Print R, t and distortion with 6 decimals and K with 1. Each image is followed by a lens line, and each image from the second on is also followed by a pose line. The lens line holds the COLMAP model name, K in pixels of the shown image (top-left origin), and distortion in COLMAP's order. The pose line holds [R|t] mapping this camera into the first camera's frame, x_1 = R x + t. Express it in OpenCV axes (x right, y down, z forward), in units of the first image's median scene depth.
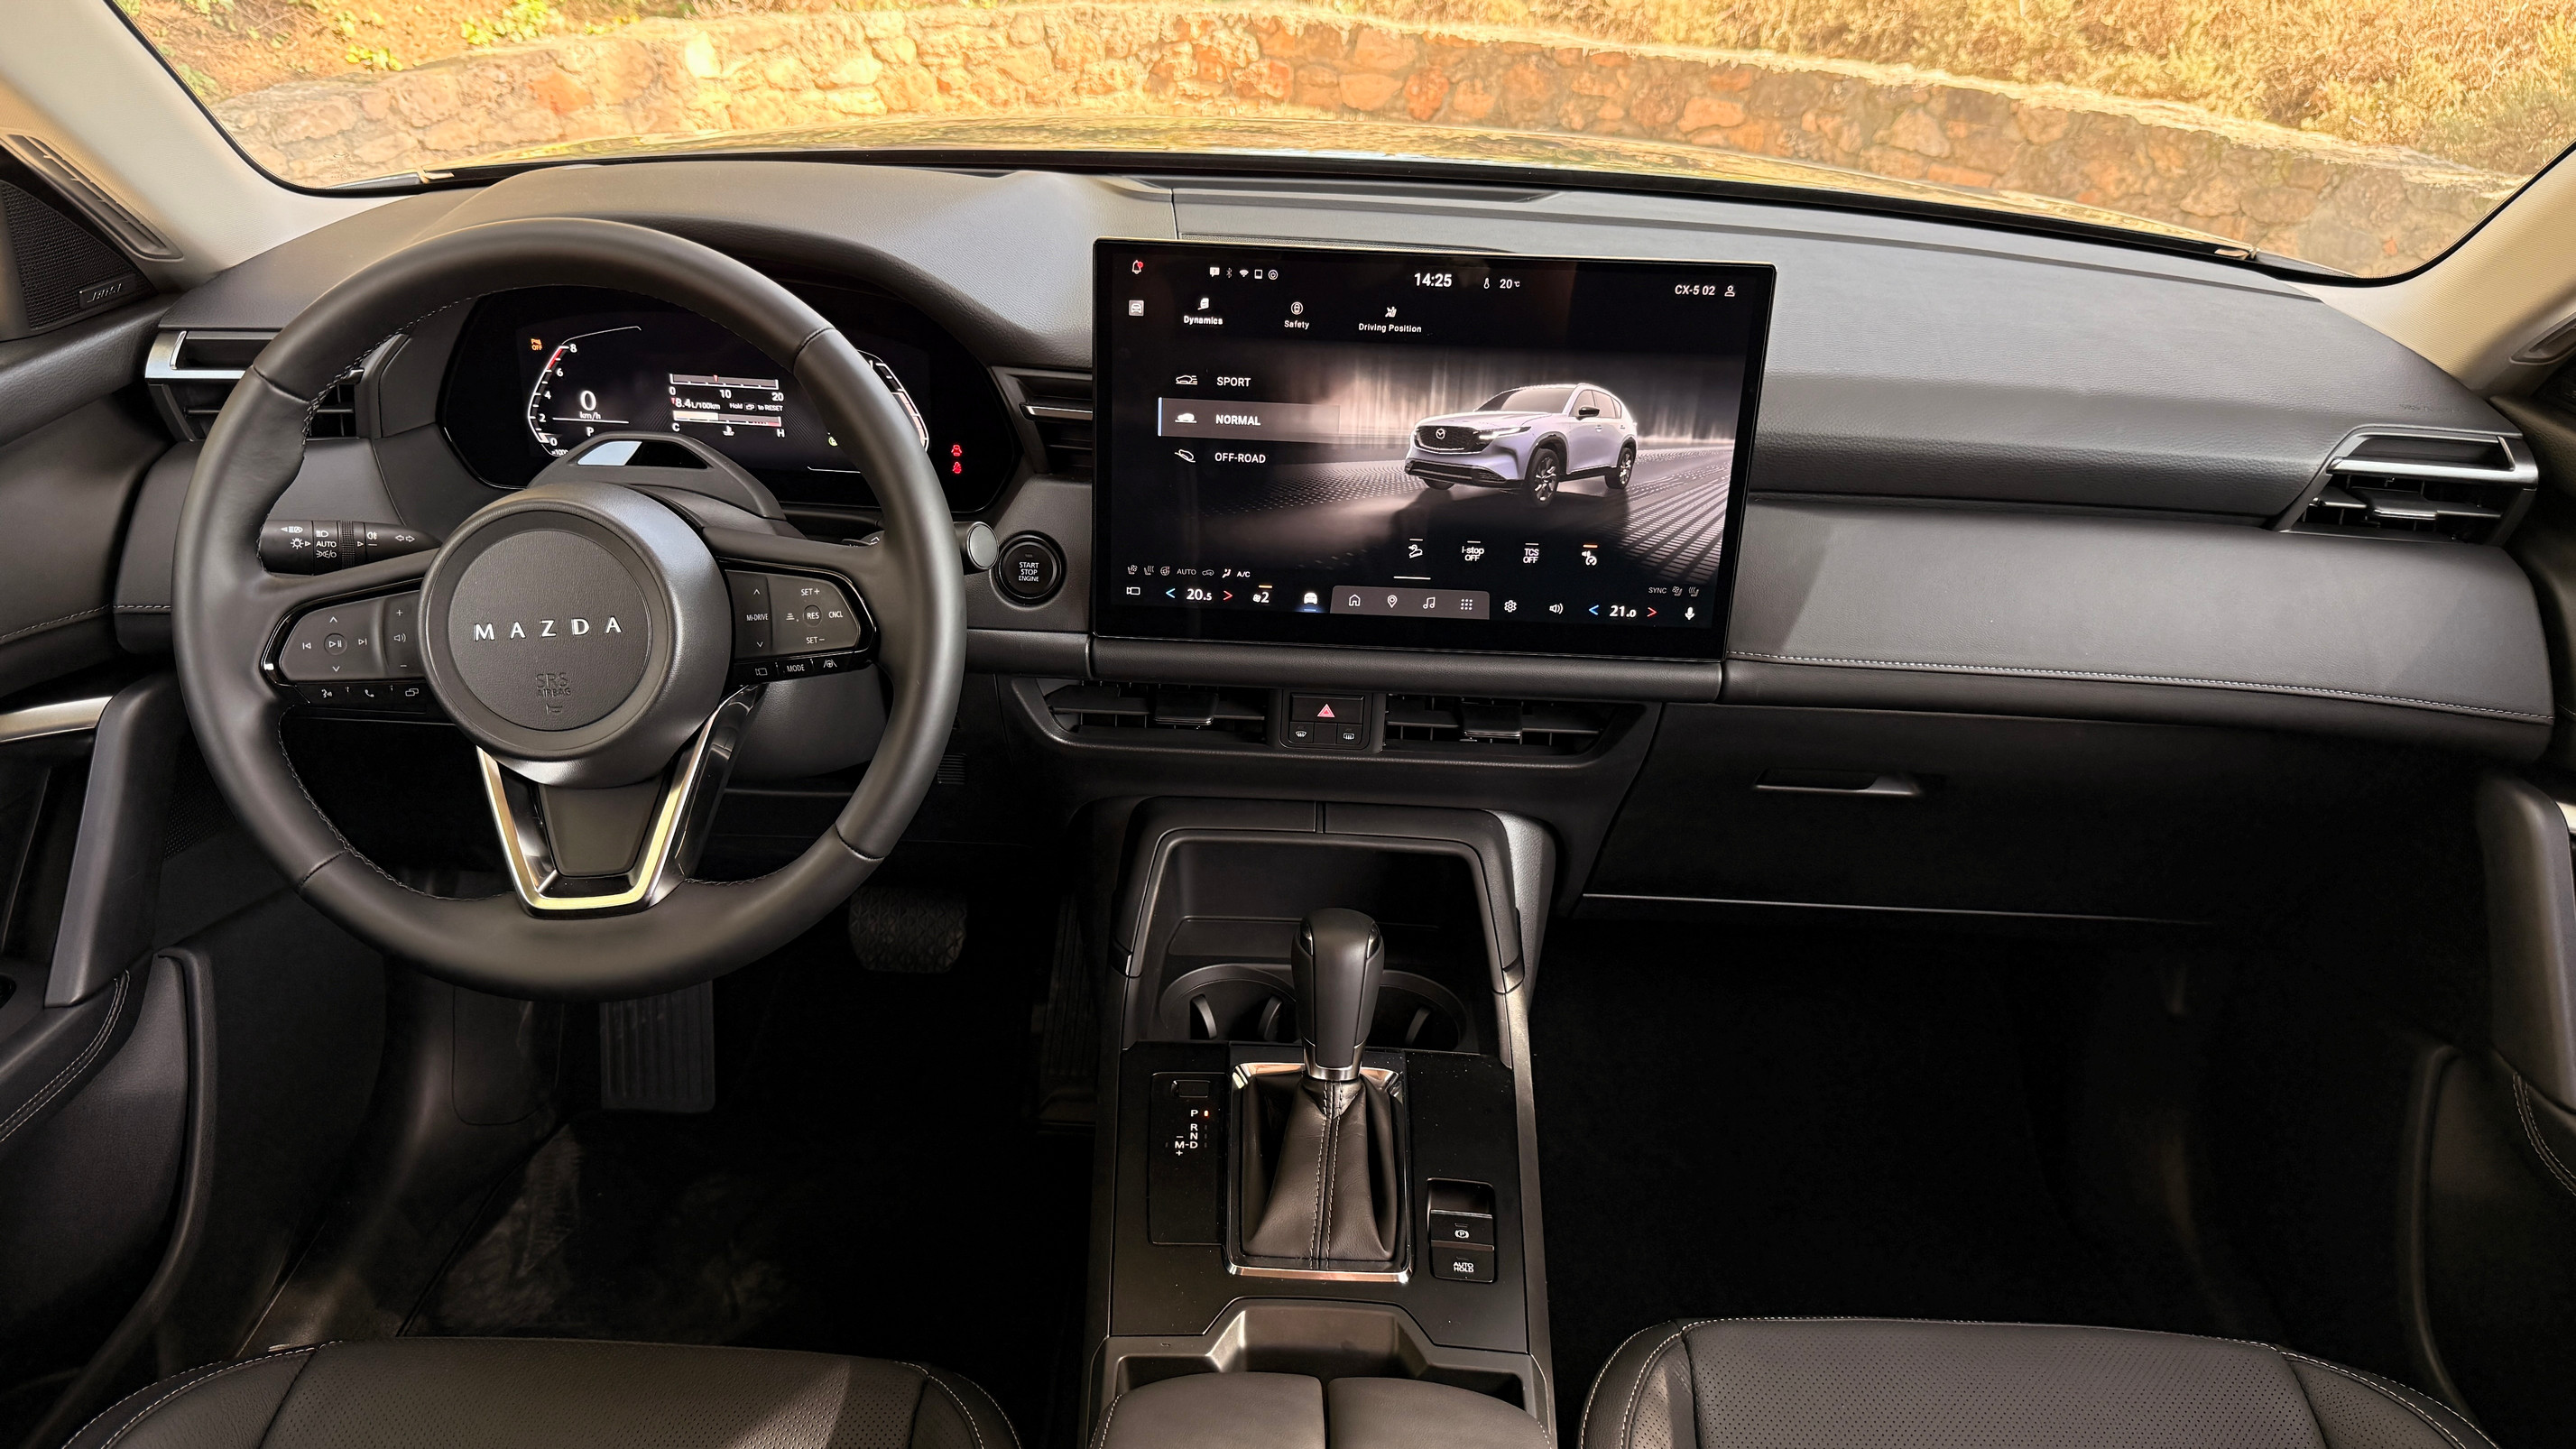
lens RADIAL K [[1840.2, 0, 1272.5], [0, 1840.2, 727.9], [0, 0, 1]] dist [0.121245, -0.230675]
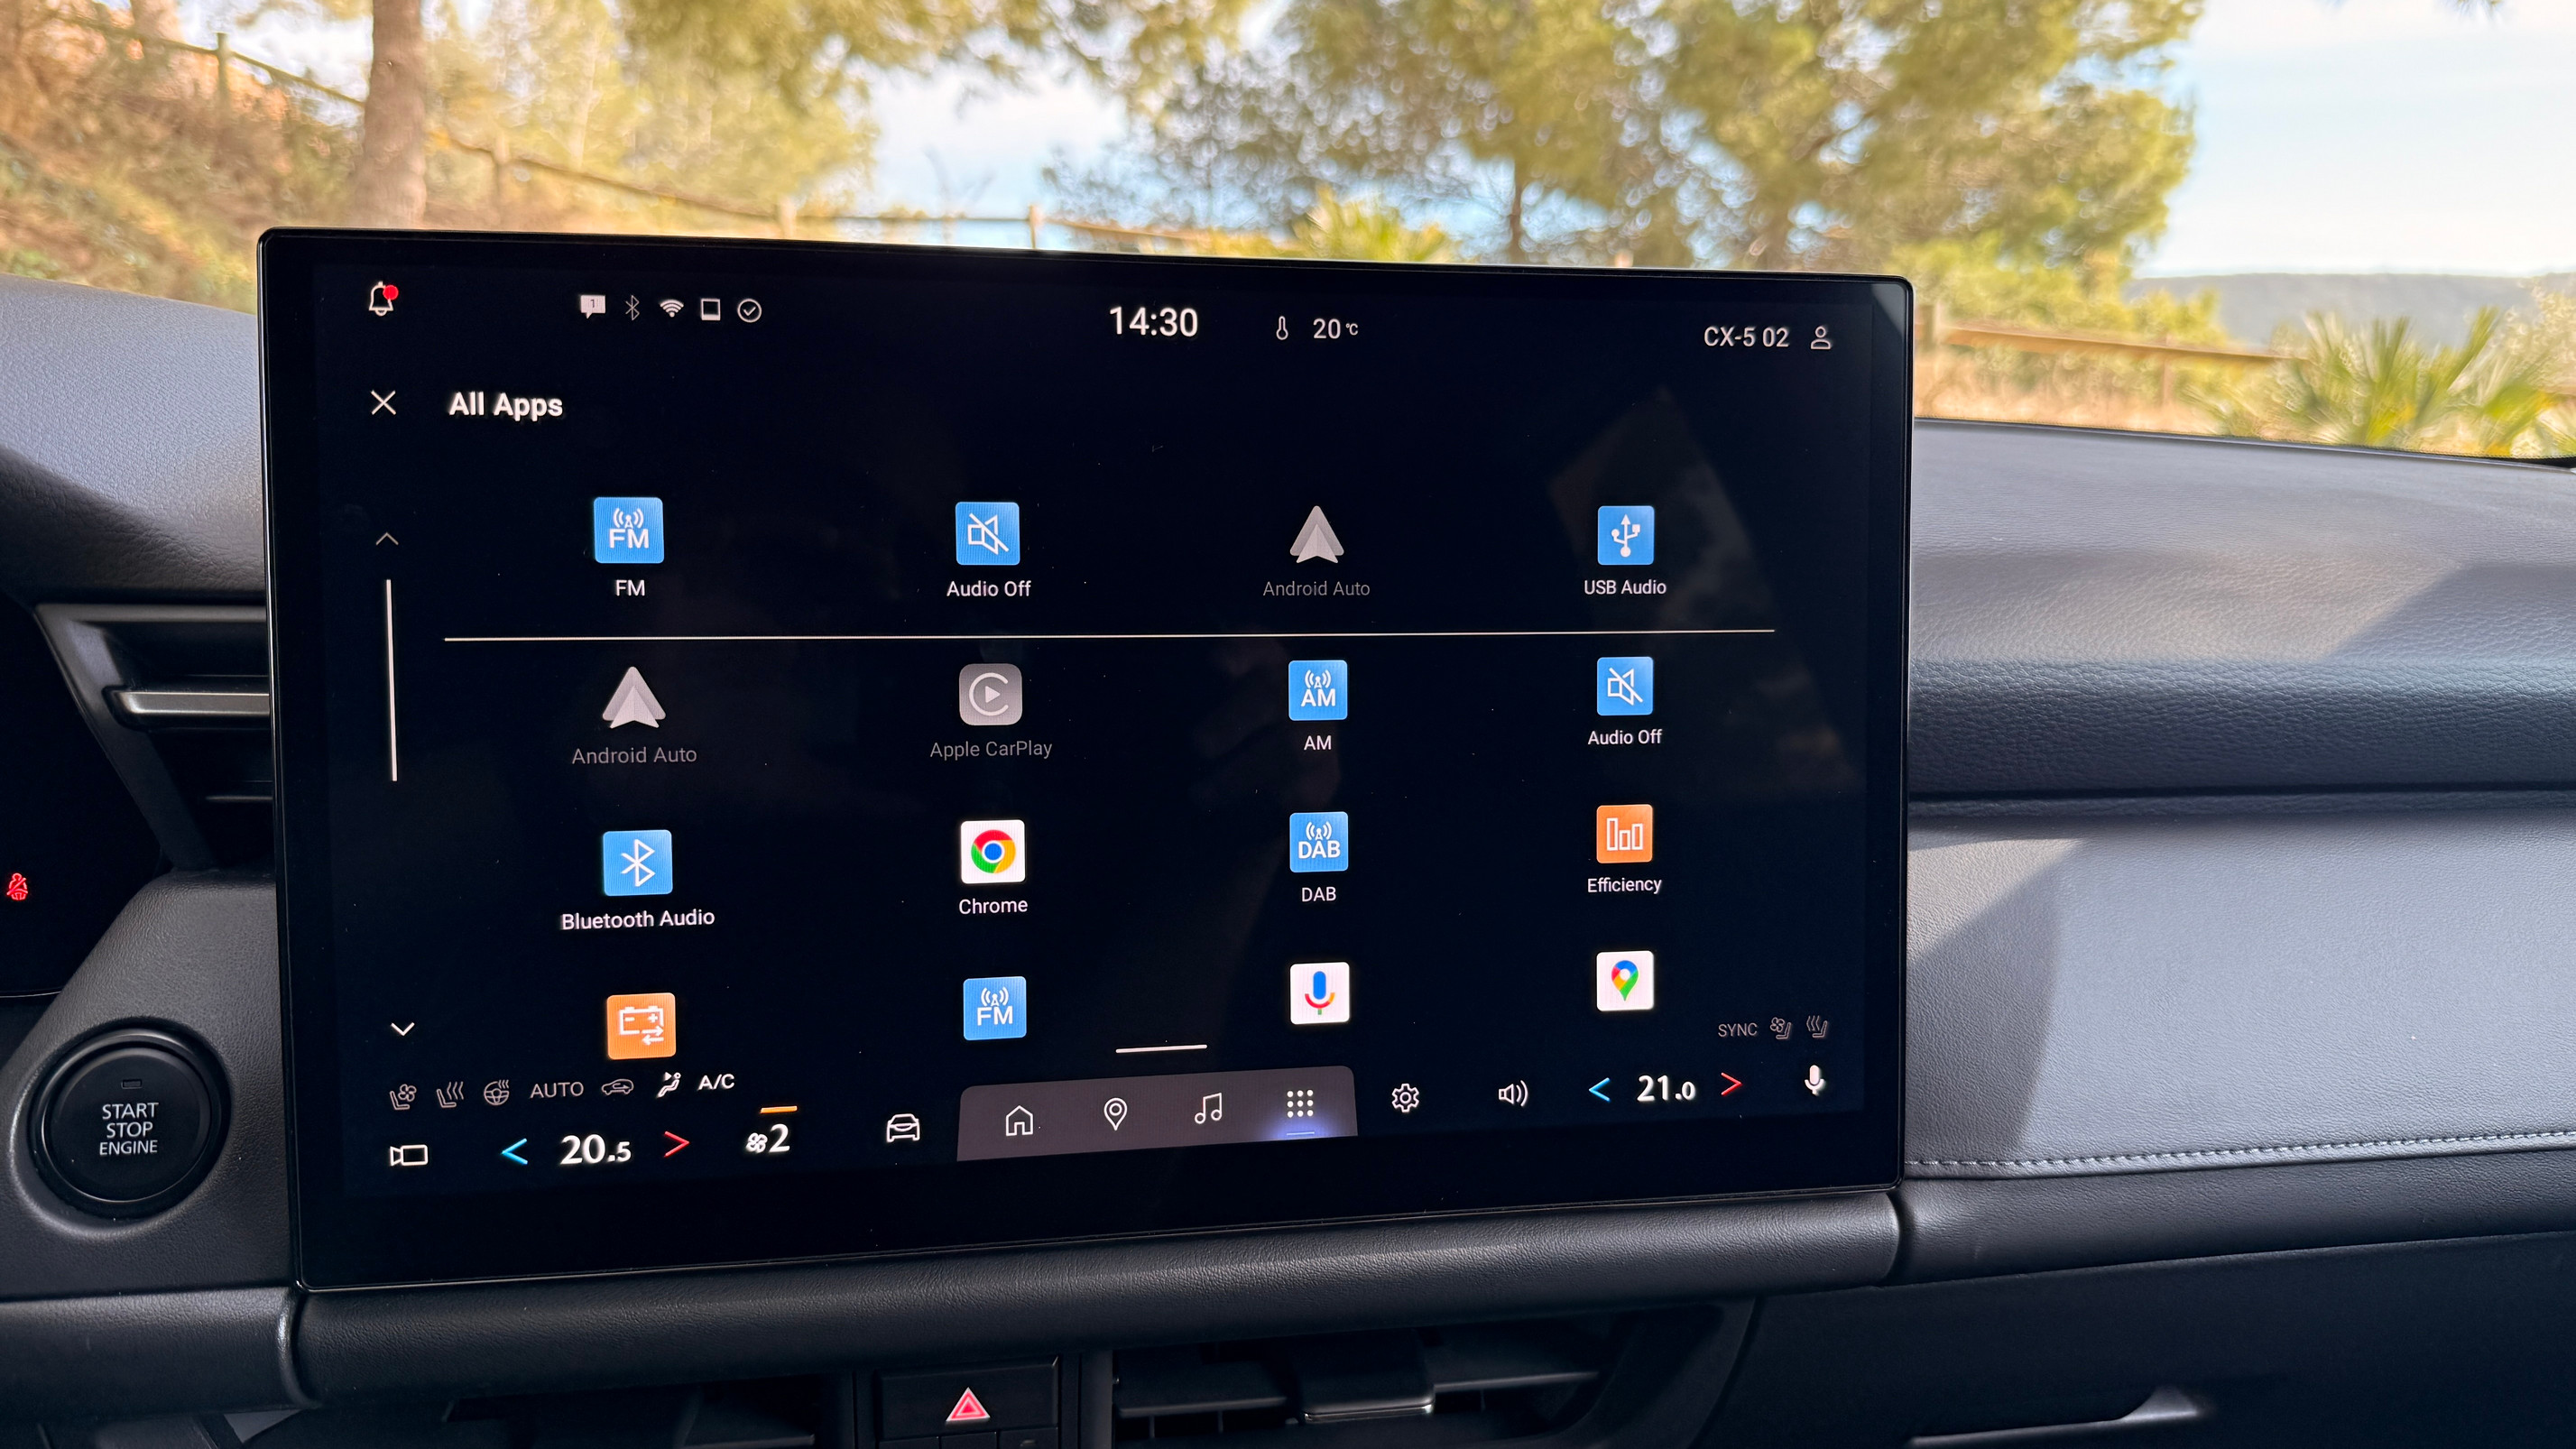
lens RADIAL K [[1862.1, 0, 1302.9], [0, 1862.1, 734.9], [0, 0, 1]] dist [0.059910, -0.104719]
pose [[0.978691, -0.056021, 0.197547, 0.029995], [0.105279, 0.962890, -0.248515, -0.043451], [-0.176294, 0.264017, 0.948270, 0.590312]]
